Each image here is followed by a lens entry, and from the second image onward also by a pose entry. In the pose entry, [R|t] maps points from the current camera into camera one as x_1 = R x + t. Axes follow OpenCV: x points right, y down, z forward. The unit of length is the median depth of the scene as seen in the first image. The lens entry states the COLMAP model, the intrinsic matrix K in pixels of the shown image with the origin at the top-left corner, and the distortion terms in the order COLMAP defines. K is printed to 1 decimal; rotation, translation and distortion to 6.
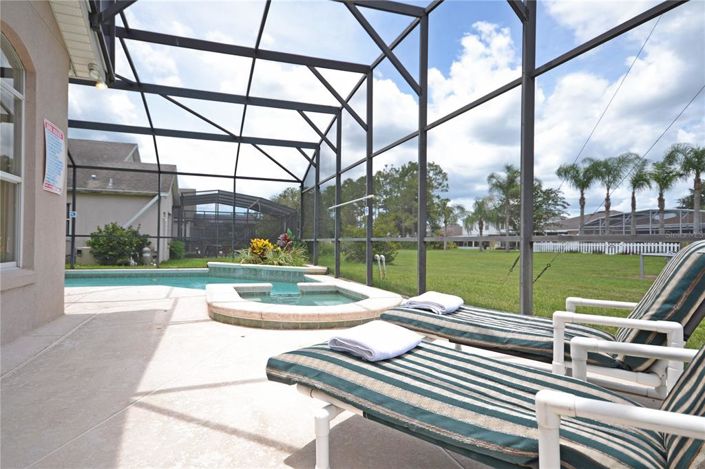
lens RADIAL K [[421.7, 0, 352.5], [0, 421.7, 234.5], [0, 0, 1]] dist [-0.000330, -0.000057]
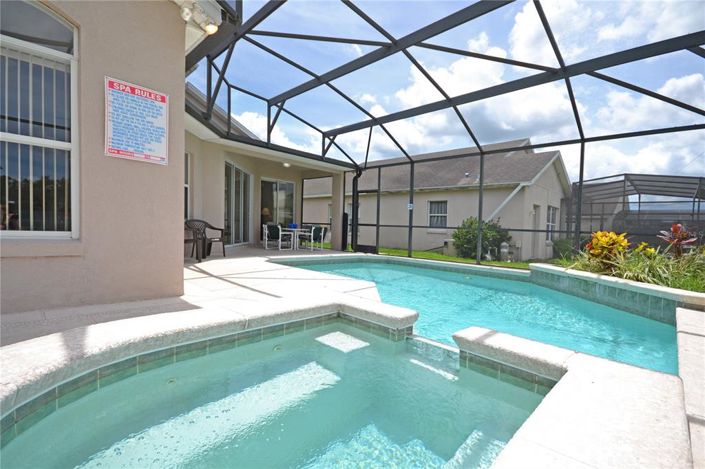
lens RADIAL K [[332.4, 0, 354.8], [0, 332.4, 241.1], [0, 0, 1]] dist [-0.000980, -0.000193]
pose [[0.422418, 0.032611, -0.905814, 0.053307], [-0.019042, 0.999451, 0.027102, 0.017163], [0.906201, 0.005800, 0.422807, 0.460992]]
